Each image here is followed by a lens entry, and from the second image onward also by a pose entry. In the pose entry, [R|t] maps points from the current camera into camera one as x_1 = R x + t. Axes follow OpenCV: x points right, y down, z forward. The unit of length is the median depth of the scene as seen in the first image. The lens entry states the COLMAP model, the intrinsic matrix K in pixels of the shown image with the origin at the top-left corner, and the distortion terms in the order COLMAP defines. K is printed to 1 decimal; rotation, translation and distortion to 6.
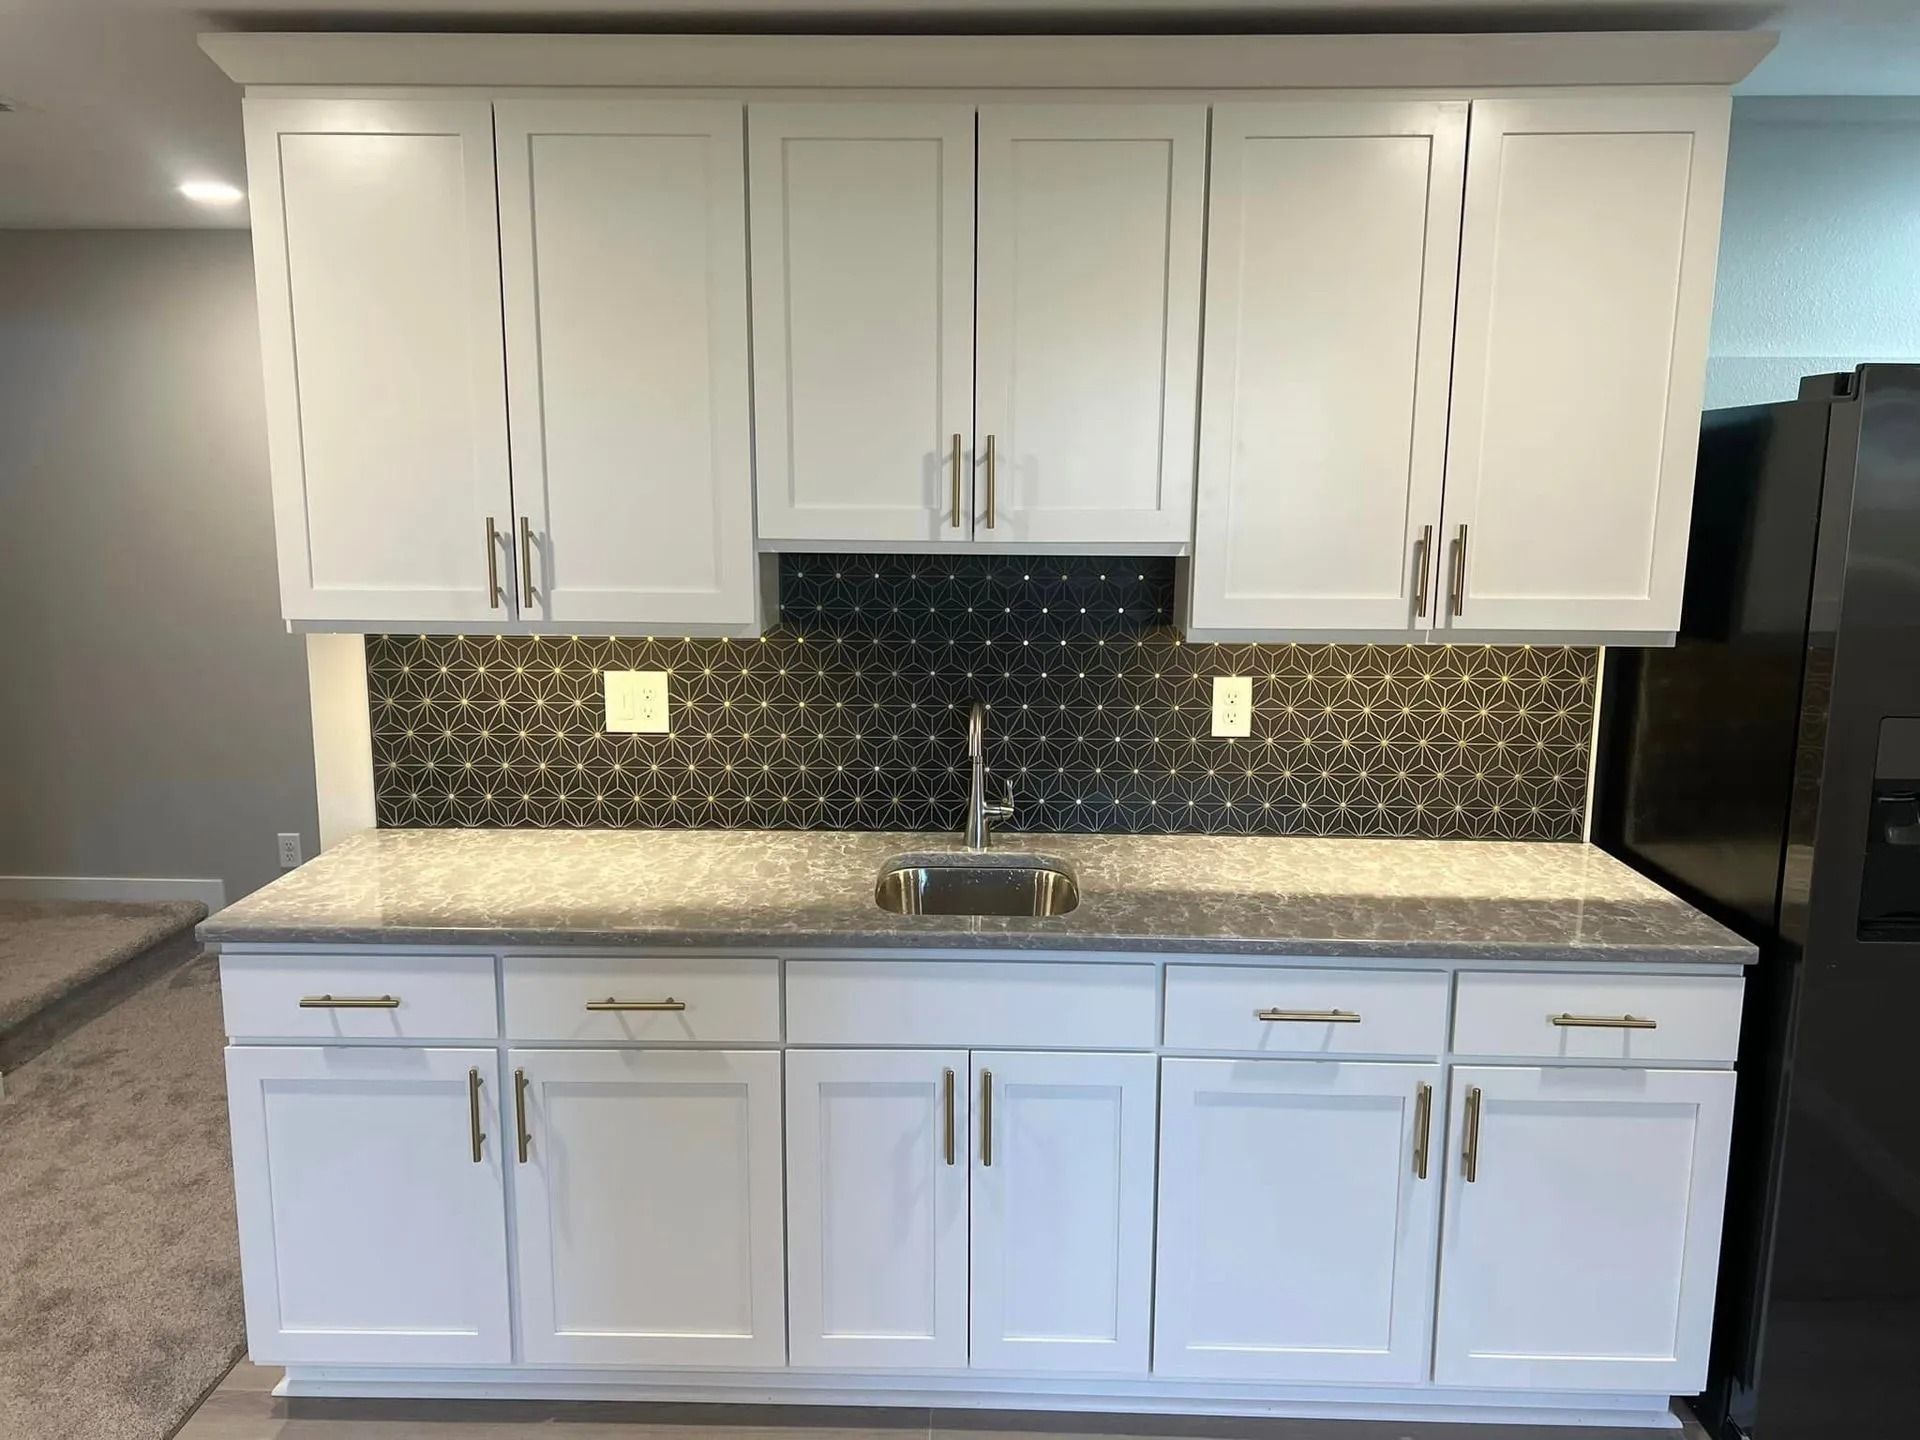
lens RADIAL K [[1425.5, 0, 960.0], [0, 1425.5, 720.0], [0, 0, 1]] dist [0.135933, -0.222502]
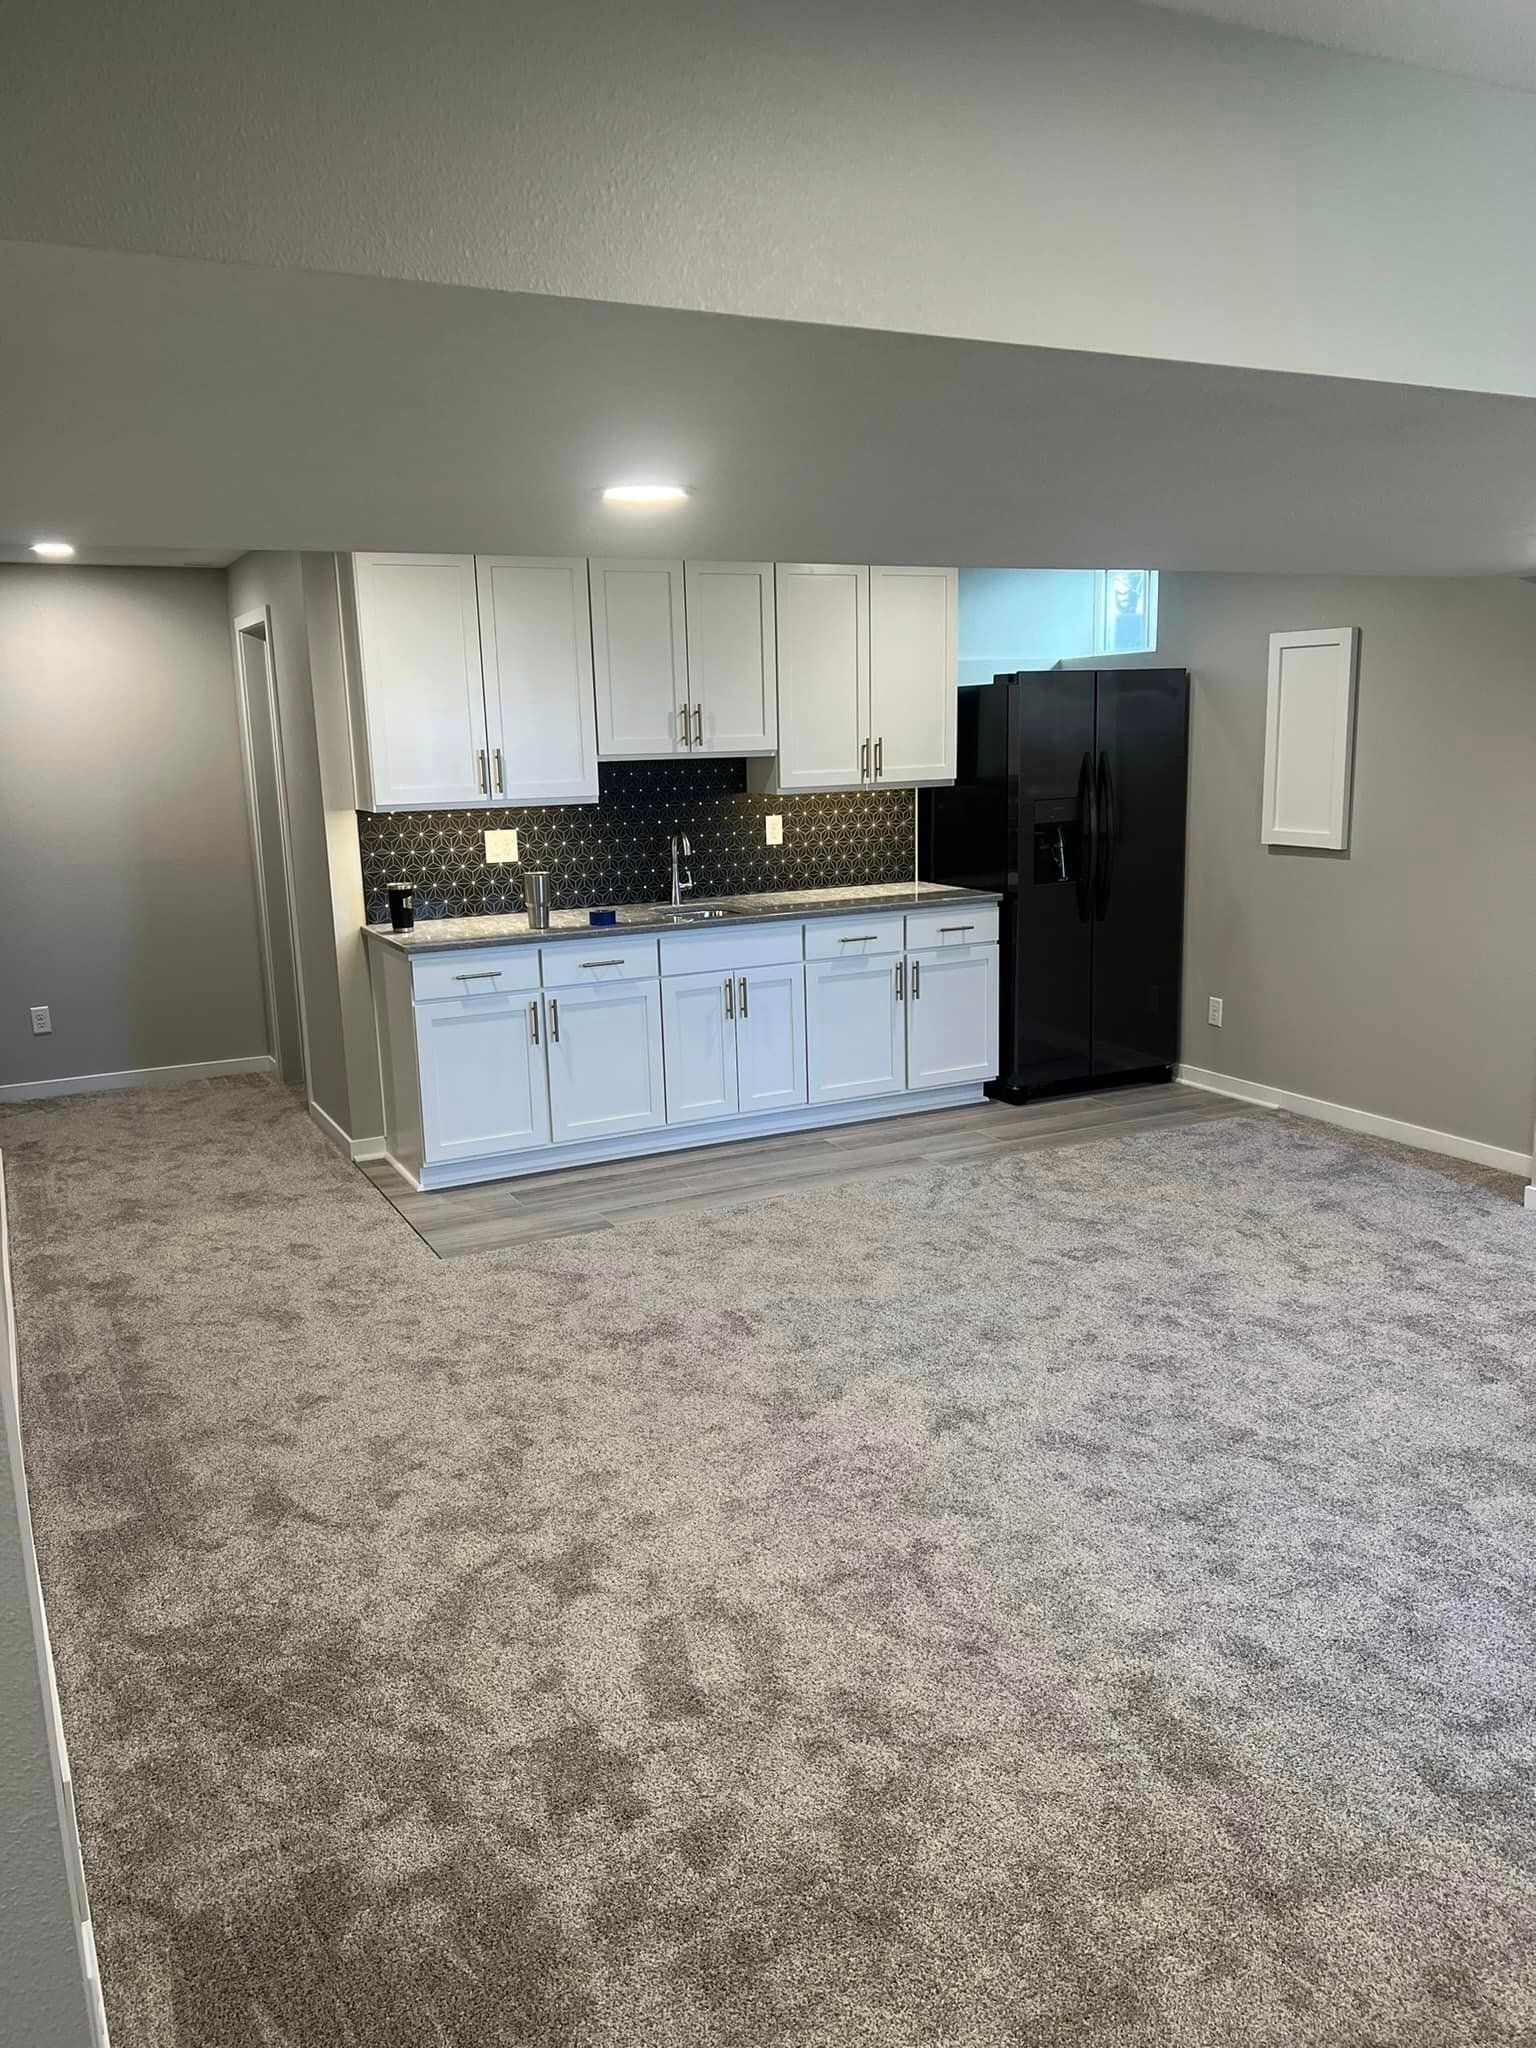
lens RADIAL K [[1520.5, 0, 768.0], [0, 1520.5, 1024.0], [0, 0, 1]] dist [0.135933, -0.222502]
pose [[0.878916, -0.120102, 0.461609, -0.908363], [0.111015, 0.992711, 0.046910, 0.171744], [-0.463878, 0.010016, 0.885842, -1.007239]]
